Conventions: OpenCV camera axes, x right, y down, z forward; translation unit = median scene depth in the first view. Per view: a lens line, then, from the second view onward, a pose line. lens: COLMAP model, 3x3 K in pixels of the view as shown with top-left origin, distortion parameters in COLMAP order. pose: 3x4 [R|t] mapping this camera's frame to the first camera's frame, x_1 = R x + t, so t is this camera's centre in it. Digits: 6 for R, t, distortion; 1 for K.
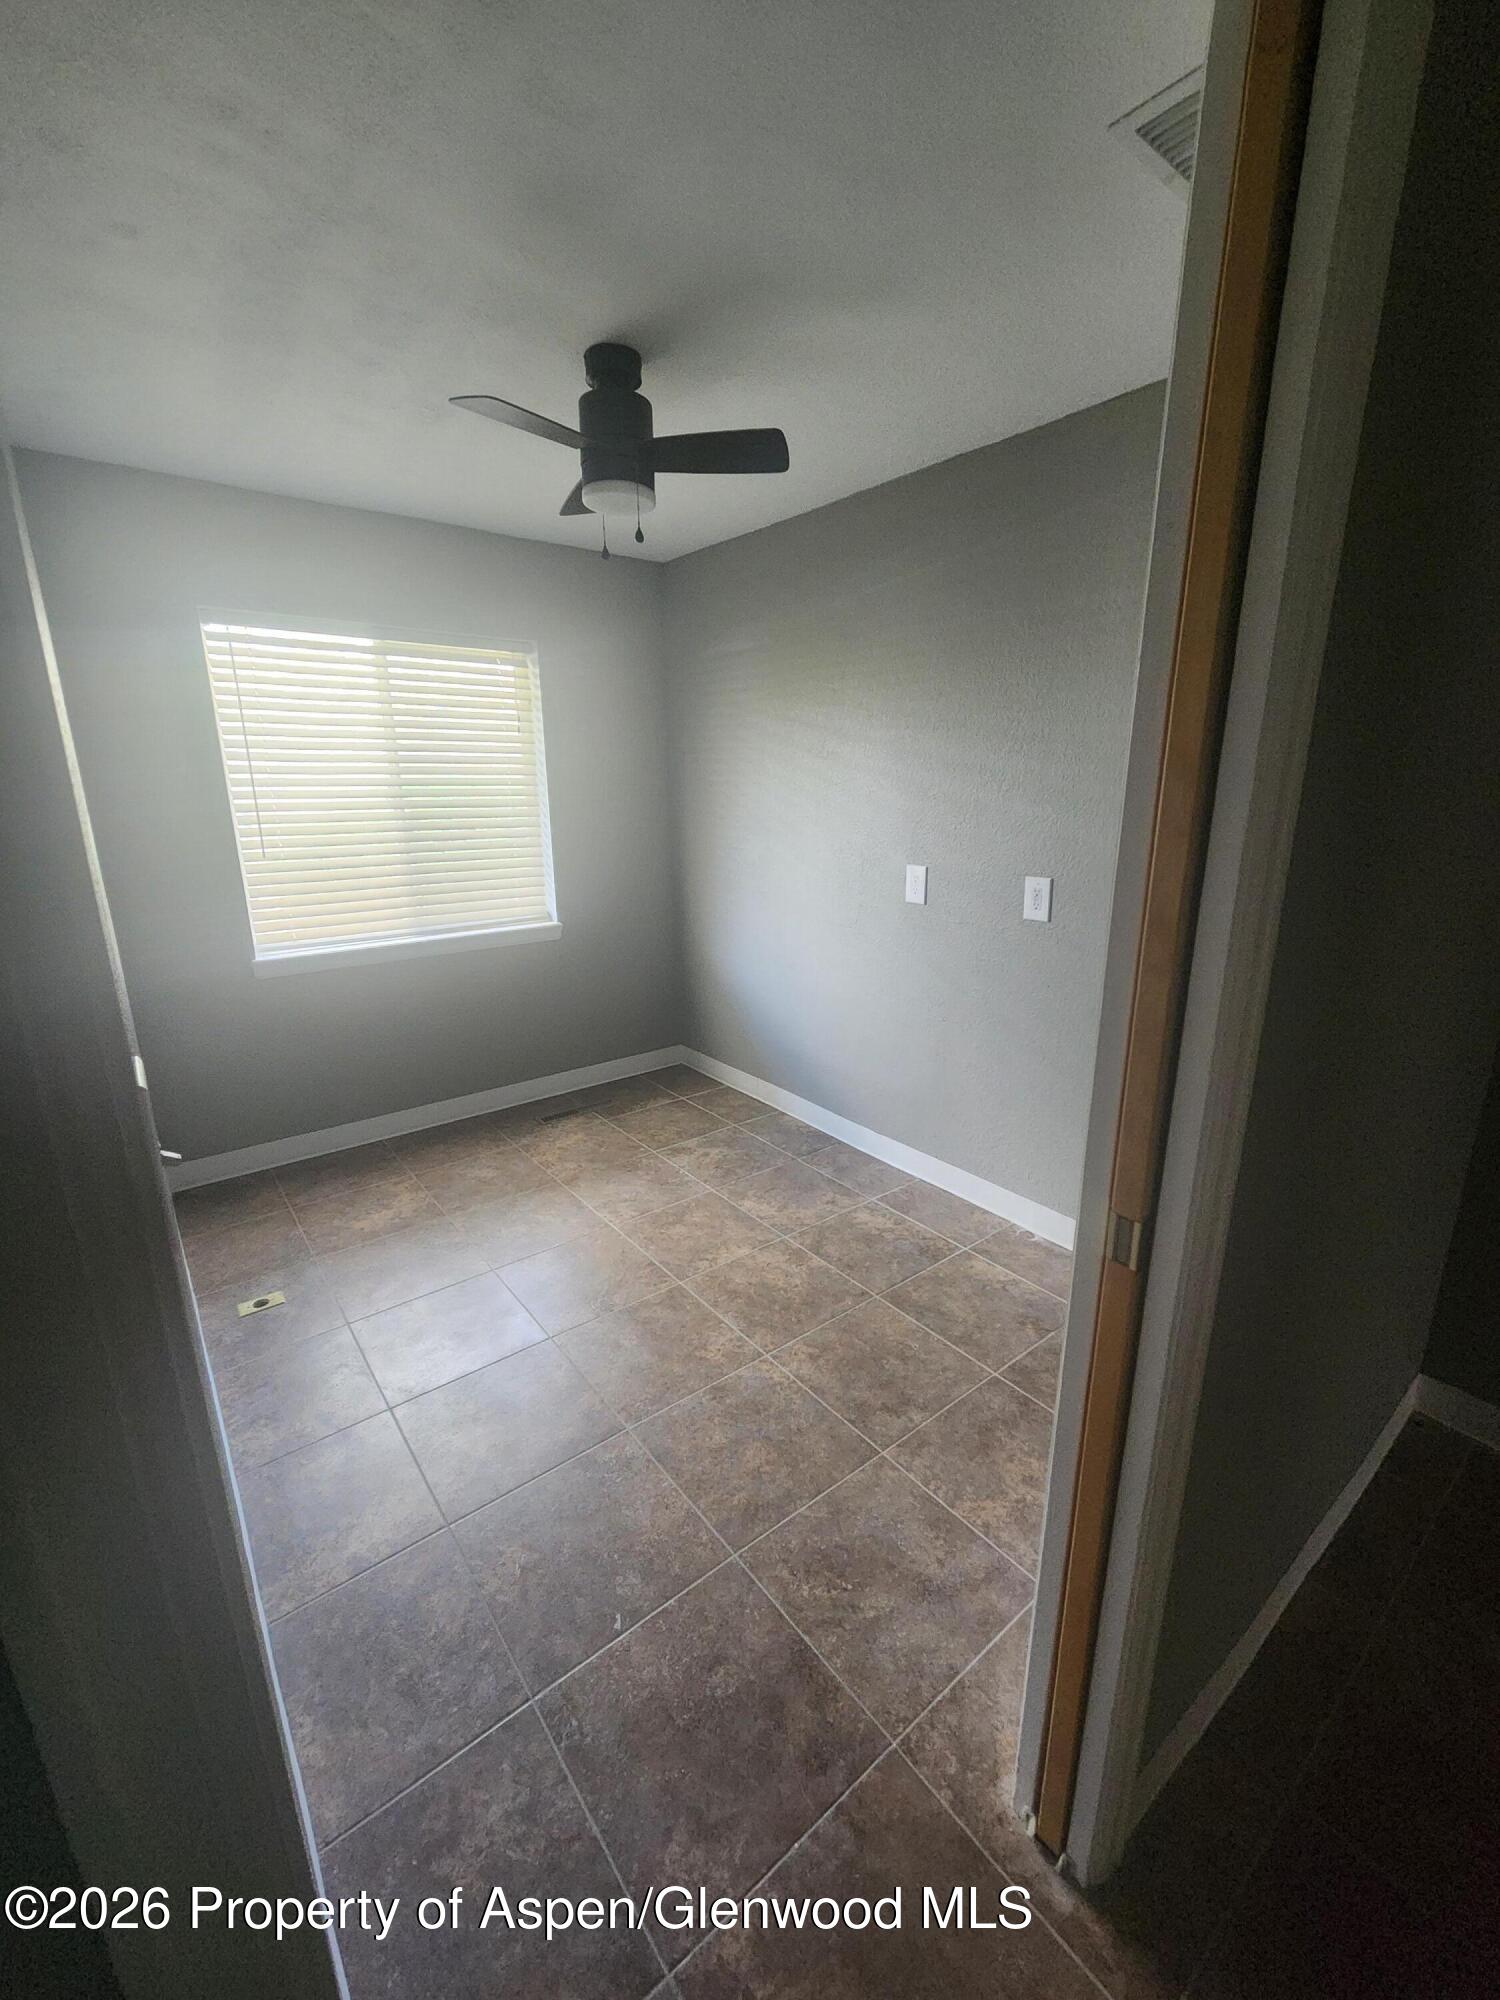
lens RADIAL K [[816.8, 0, 747.9], [0, 816.8, 1003.4], [0, 0, 1]] dist [0.001677, -0.002515]
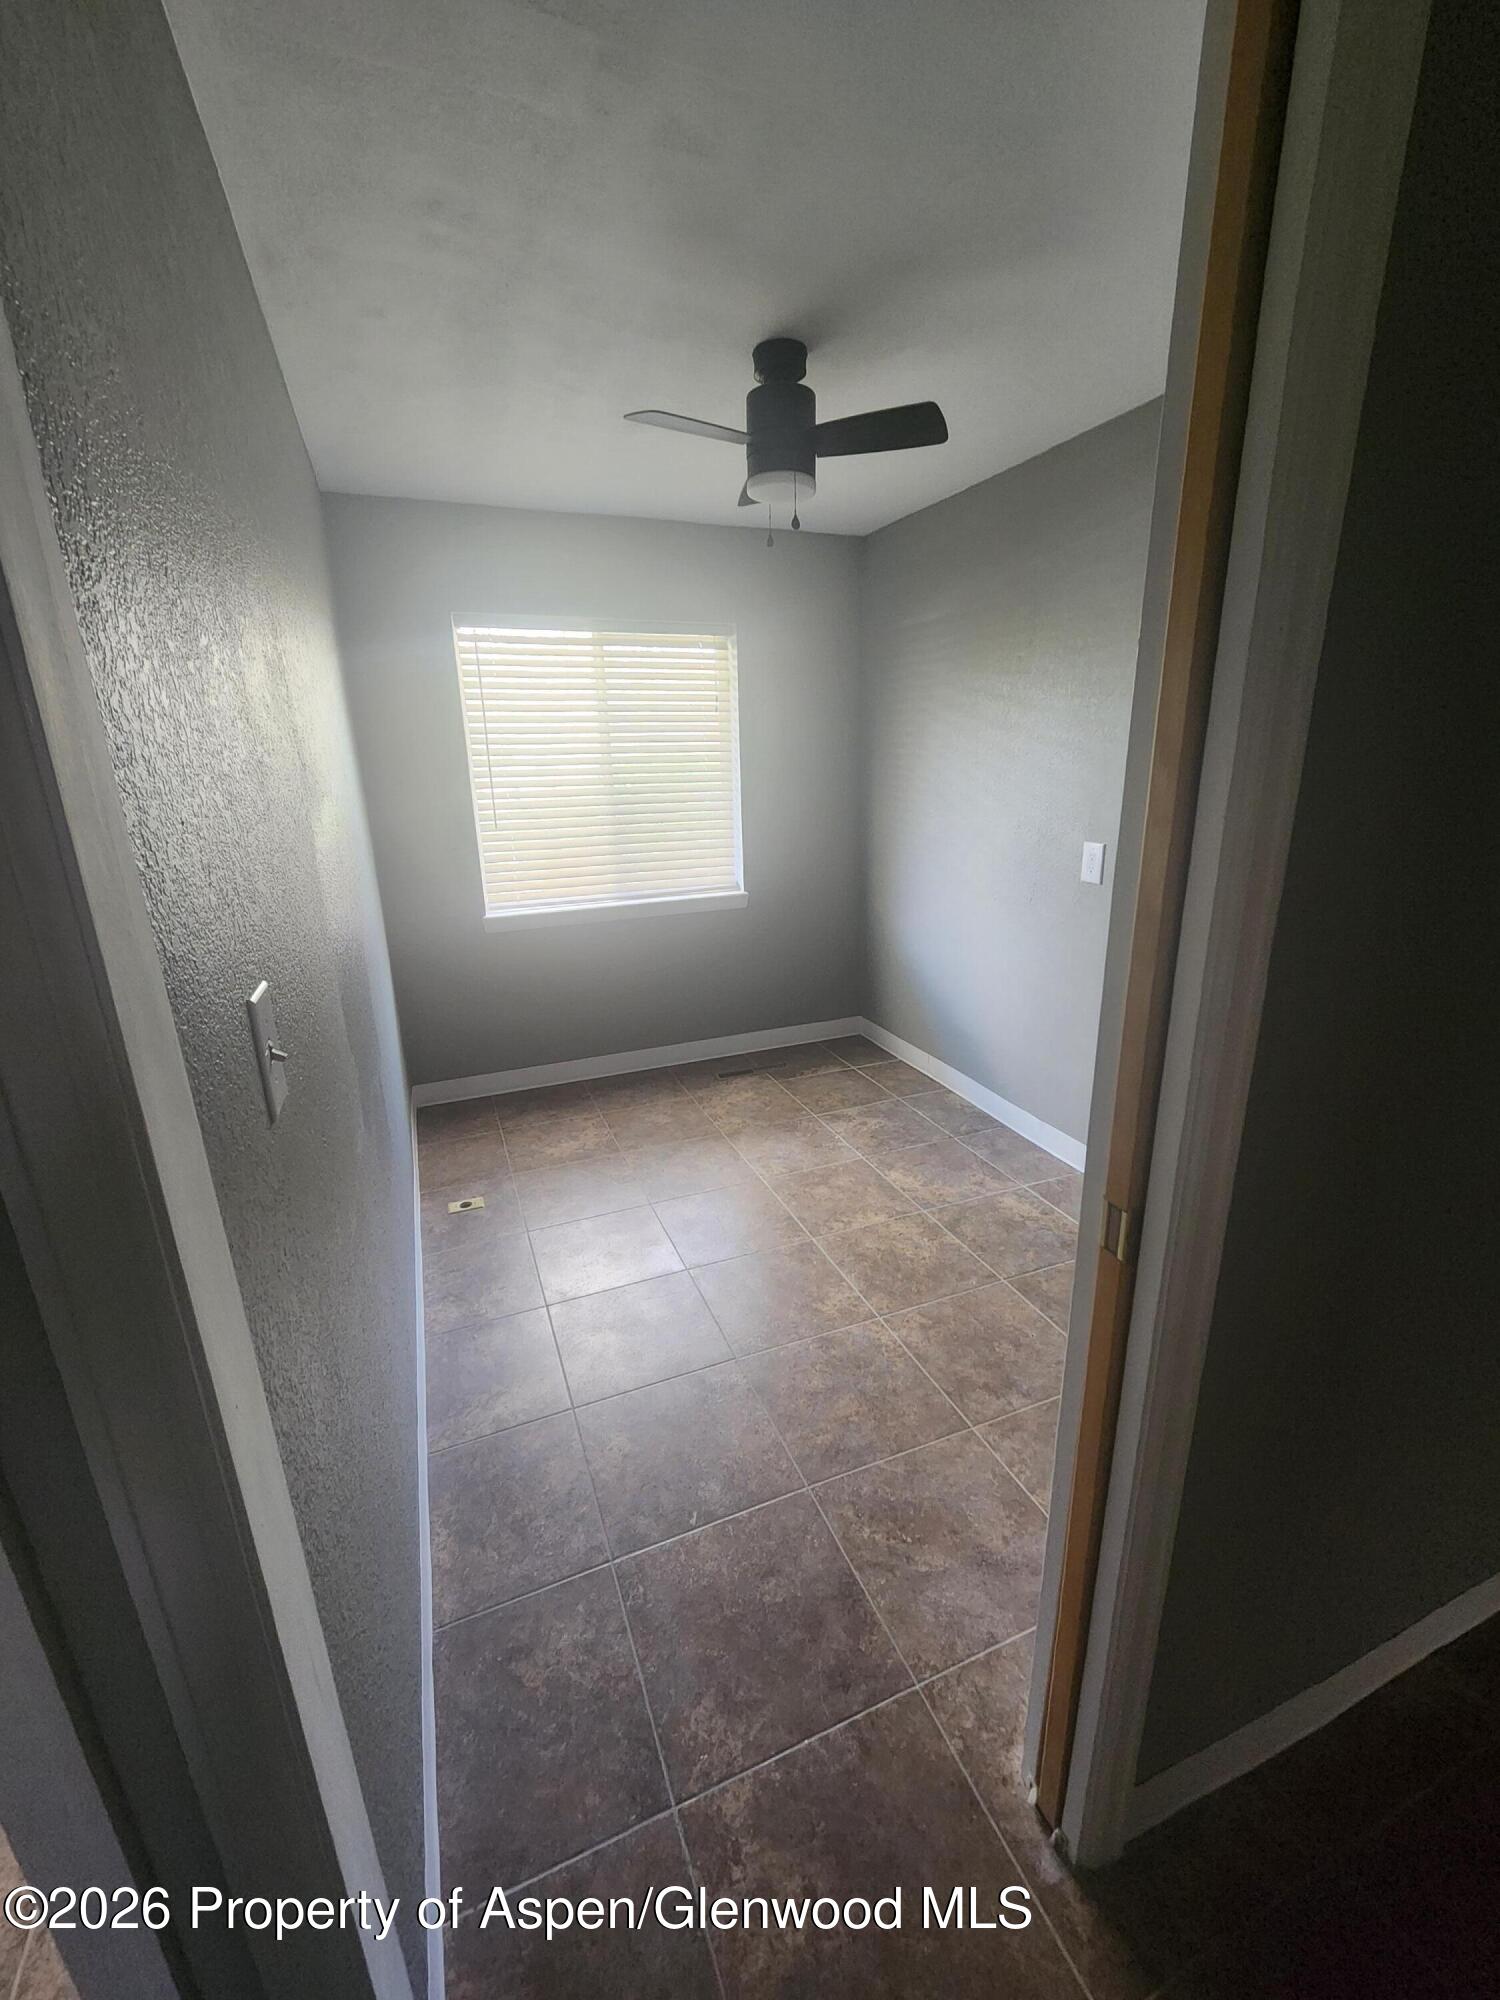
lens RADIAL K [[816.8, 0, 748.5], [0, 816.8, 999.5], [0, 0, 1]] dist [0.001677, -0.002515]
pose [[0.959791, 0.064626, -0.273174, 0.133886], [-0.056465, 0.997695, 0.037642, -0.000277], [0.274977, -0.020704, 0.961228, -0.033645]]
